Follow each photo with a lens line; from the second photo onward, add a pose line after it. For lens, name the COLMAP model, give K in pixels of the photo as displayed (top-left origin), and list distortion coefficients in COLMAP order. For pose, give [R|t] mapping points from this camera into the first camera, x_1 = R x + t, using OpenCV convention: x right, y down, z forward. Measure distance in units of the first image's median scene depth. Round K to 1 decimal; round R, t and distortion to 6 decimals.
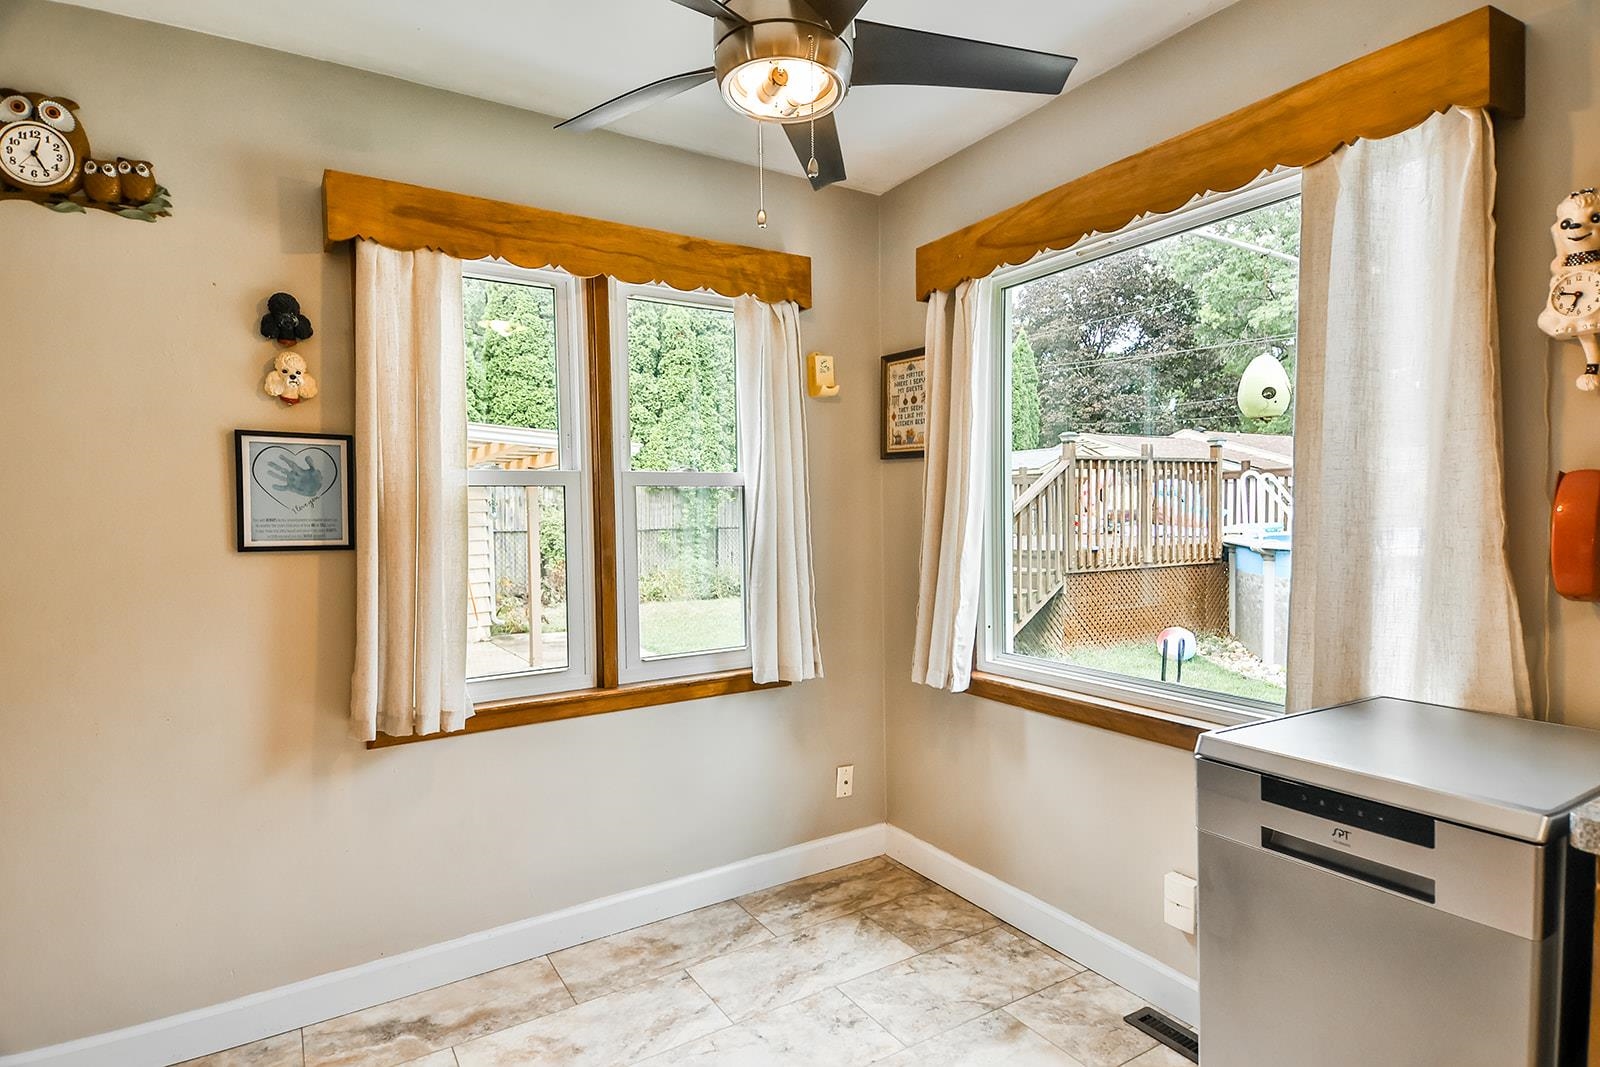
lens RADIAL K [[847.5, 0, 794.8], [0, 847.5, 533.4], [0, 0, 1]] dist [0.095226, -0.061498]
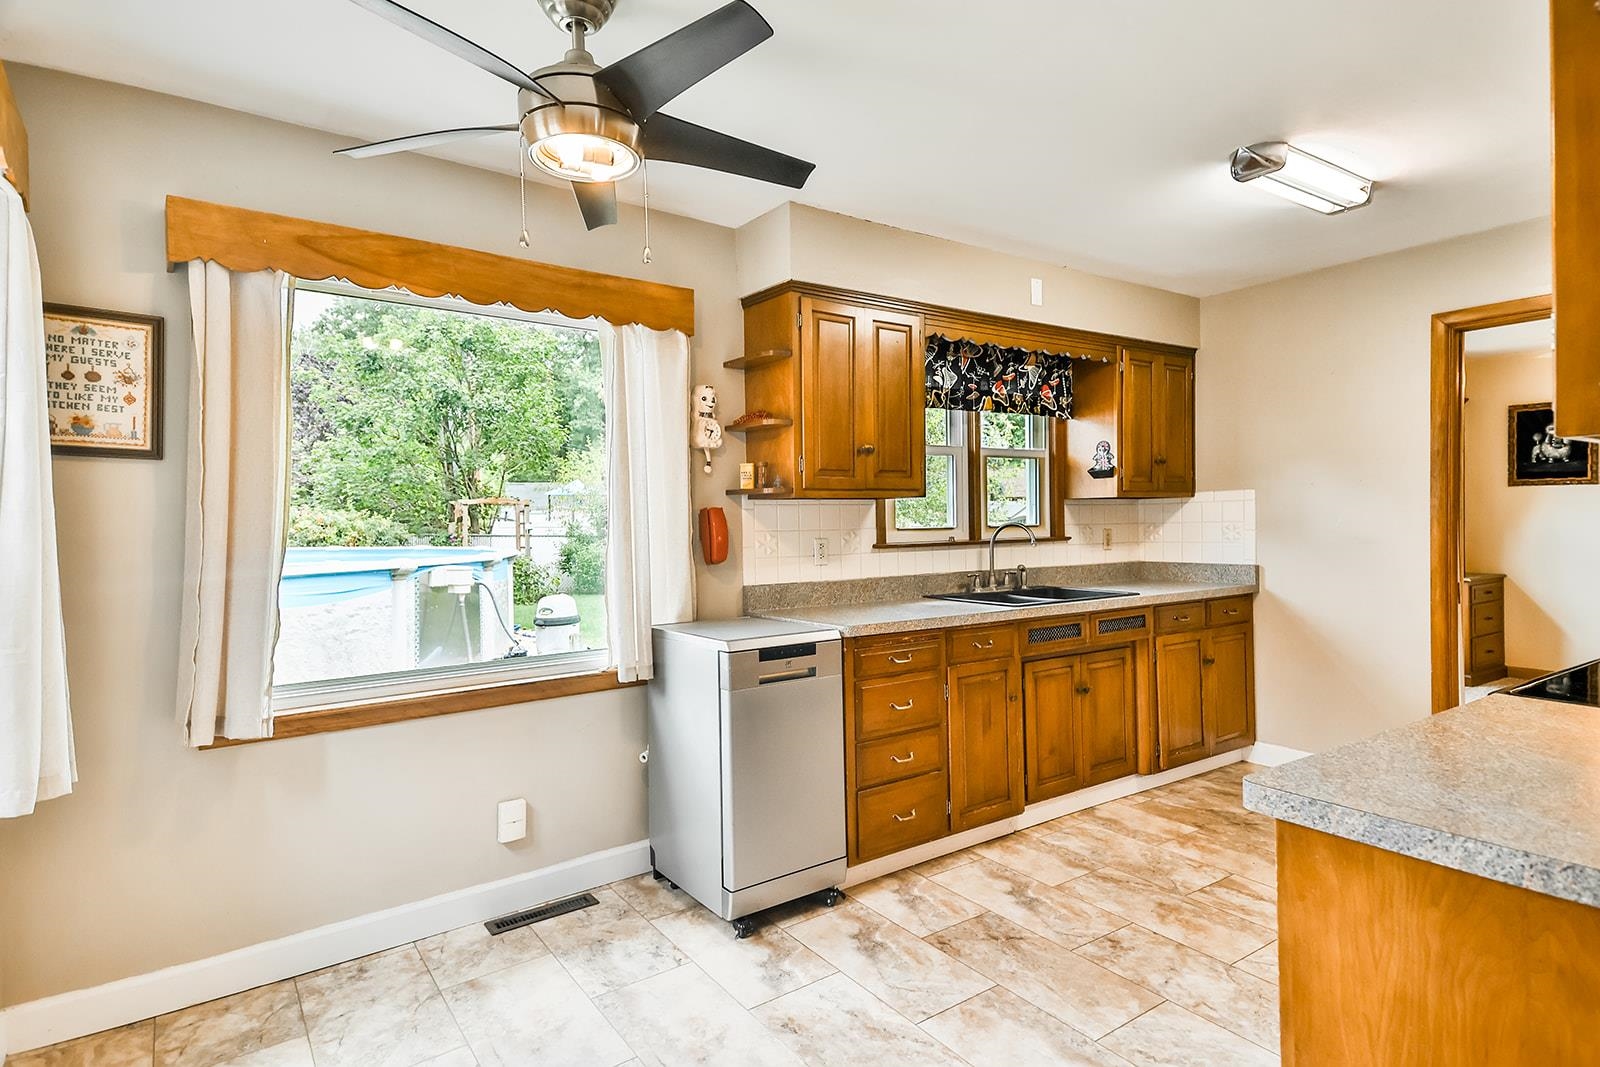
lens RADIAL K [[850.0, 0, 802.6], [0, 850.0, 507.8], [0, 0, 1]] dist [0.081030, -0.051204]
pose [[-0.086721, 0.024585, 0.995929, -0.801088], [0.037763, 0.999058, -0.021374, -0.007378], [-0.995517, 0.035755, -0.087567, 0.568806]]
